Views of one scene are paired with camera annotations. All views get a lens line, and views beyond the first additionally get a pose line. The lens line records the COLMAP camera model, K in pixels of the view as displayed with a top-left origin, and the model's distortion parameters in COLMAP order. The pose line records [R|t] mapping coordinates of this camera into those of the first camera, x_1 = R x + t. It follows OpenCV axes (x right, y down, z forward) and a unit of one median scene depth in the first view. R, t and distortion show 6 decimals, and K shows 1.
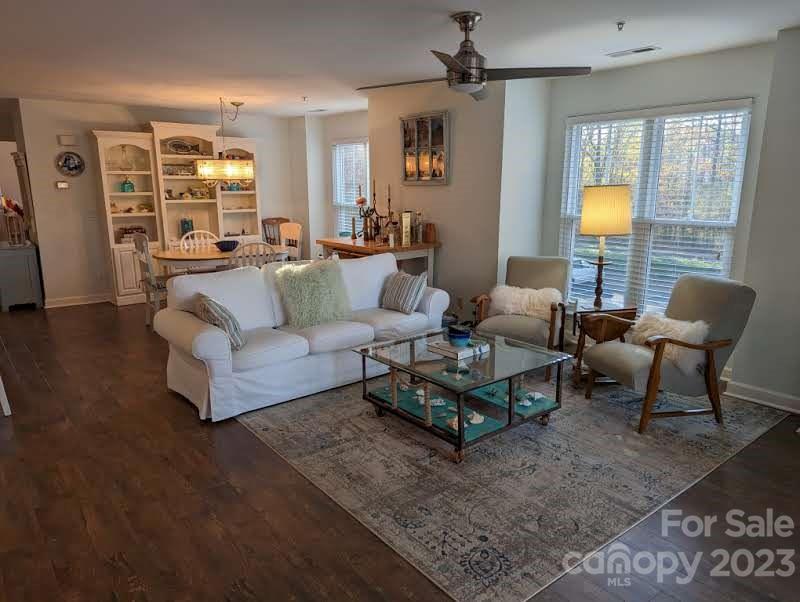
lens RADIAL K [[558.9, 0, 393.4], [0, 558.9, 298.1], [0, 0, 1]] dist [0.075537, -0.066782]
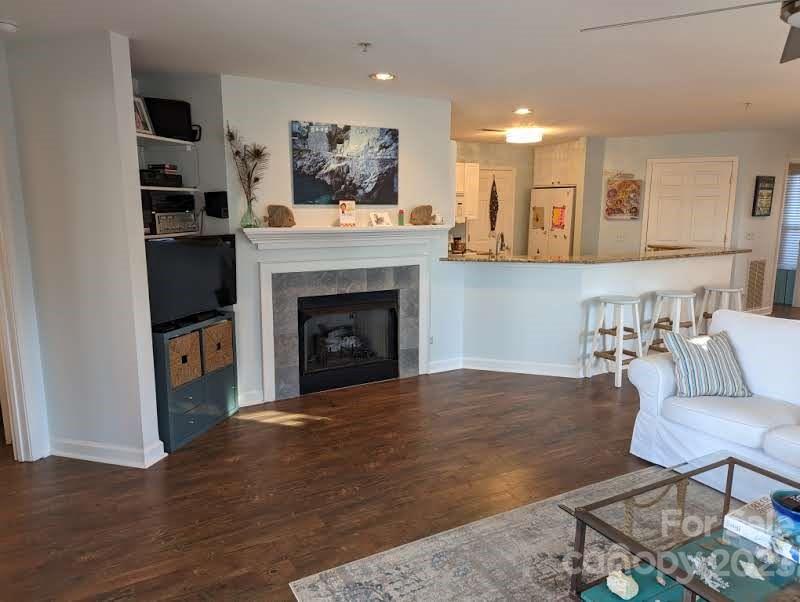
lens RADIAL K [[558.9, 0, 394.7], [0, 558.9, 302.3], [0, 0, 1]] dist [0.075537, -0.066782]
pose [[-0.165227, 0.172595, -0.971036, 0.390240], [-0.204002, 0.957295, 0.204865, -0.086091], [0.964927, 0.231942, -0.122961, 0.409674]]
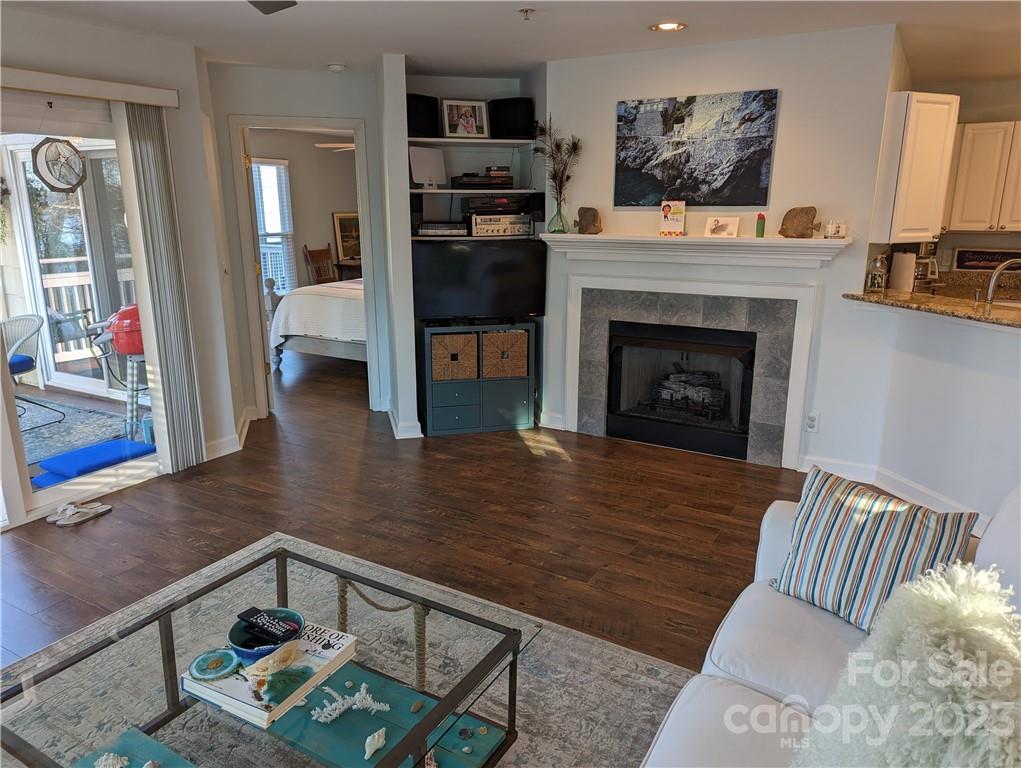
lens RADIAL K [[713.3, 0, 507.6], [0, 713.3, 385.5], [0, 0, 1]] dist [0.075537, -0.066782]
pose [[-0.933755, 0.095048, -0.345062, 0.072391], [-0.068939, 0.898279, 0.433985, -0.184749], [0.351212, 0.429024, -0.832219, 0.844614]]
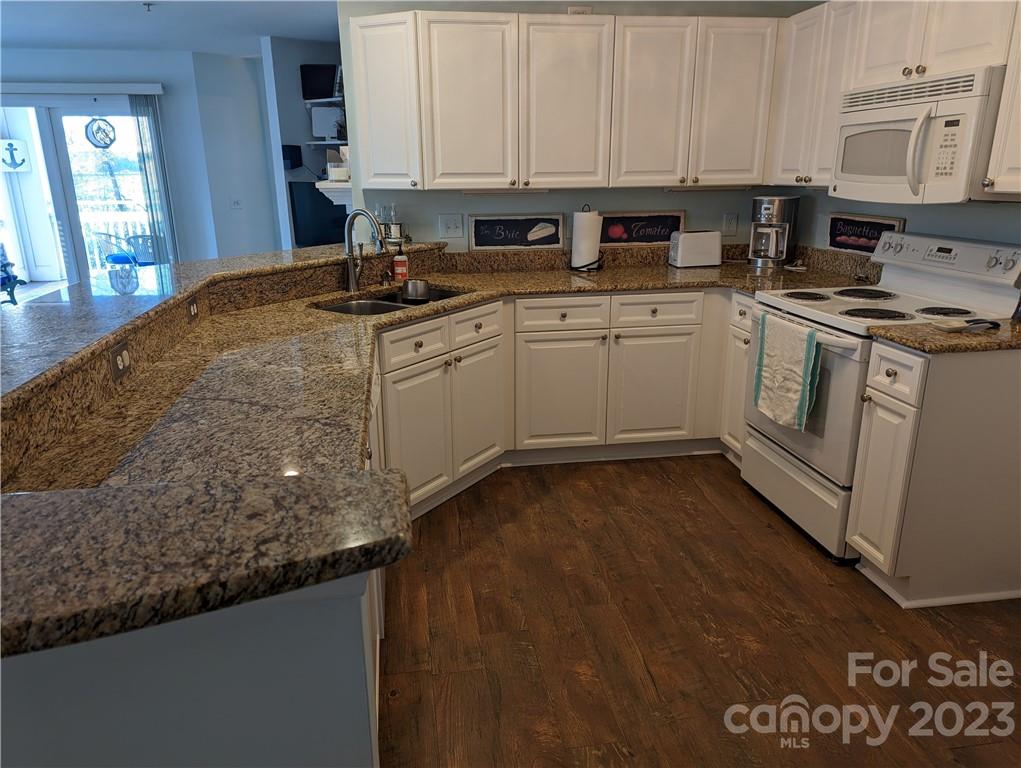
lens RADIAL K [[713.3, 0, 508.9], [0, 713.3, 385.8], [0, 0, 1]] dist [0.075537, -0.066782]
pose [[-0.867479, -0.132547, 0.479491, -0.911538], [0.117431, 0.882053, 0.456281, -0.154351], [-0.483415, 0.452121, -0.749598, 0.832012]]
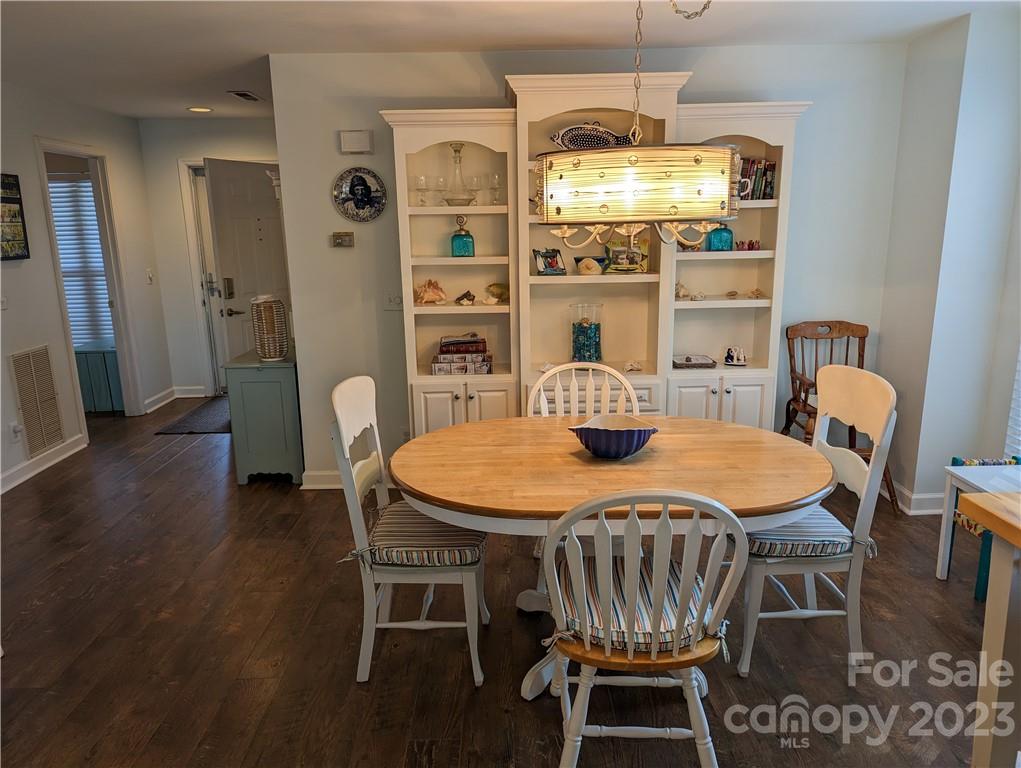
lens RADIAL K [[713.3, 0, 510.3], [0, 713.3, 390.5], [0, 0, 1]] dist [0.075537, -0.066782]
pose [[0.787628, 0.129962, -0.602289, -0.116522], [-0.116177, 0.991293, 0.061974, -0.147717], [0.605099, 0.021159, 0.795869, 0.707131]]
